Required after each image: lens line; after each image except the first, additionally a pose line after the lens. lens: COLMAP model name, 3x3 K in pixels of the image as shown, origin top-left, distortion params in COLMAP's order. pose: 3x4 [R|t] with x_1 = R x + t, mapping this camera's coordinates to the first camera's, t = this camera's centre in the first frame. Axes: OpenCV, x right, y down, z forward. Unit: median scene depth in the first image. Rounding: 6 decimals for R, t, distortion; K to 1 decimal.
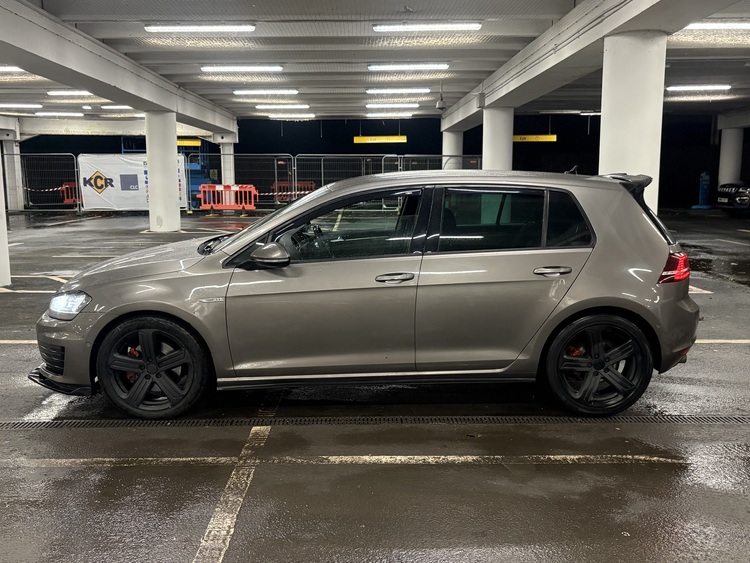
lens RADIAL K [[717.0, 0, 375.0], [0, 717.0, 281.5], [0, 0, 1]] dist [0.001621, -0.003789]
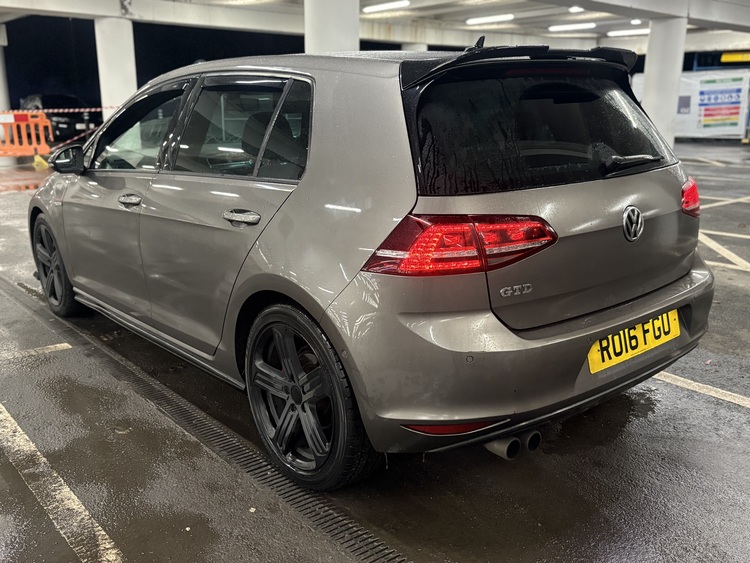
lens RADIAL K [[717.0, 0, 375.0], [0, 717.0, 281.5], [0, 0, 1]] dist [0.001621, -0.003789]
pose [[0.625444, 0.187083, -0.757509, 0.768549], [-0.112270, 0.982305, 0.149905, -0.063381], [0.772150, -0.008711, 0.635381, 0.698988]]
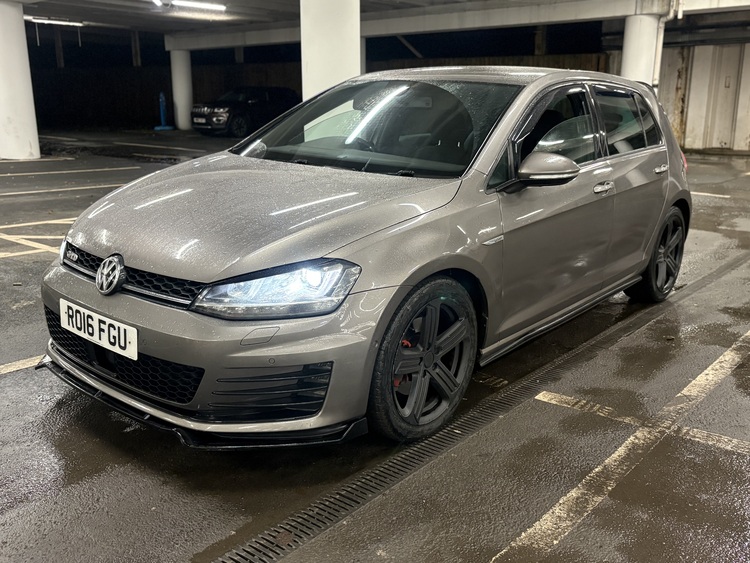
lens RADIAL K [[717.0, 0, 375.0], [0, 717.0, 281.5], [0, 0, 1]] dist [0.001621, -0.003789]
pose [[0.653800, -0.172537, 0.736734, -0.806789], [0.097280, 0.984742, 0.144289, -0.045367], [-0.750388, -0.022666, 0.660609, 0.611556]]
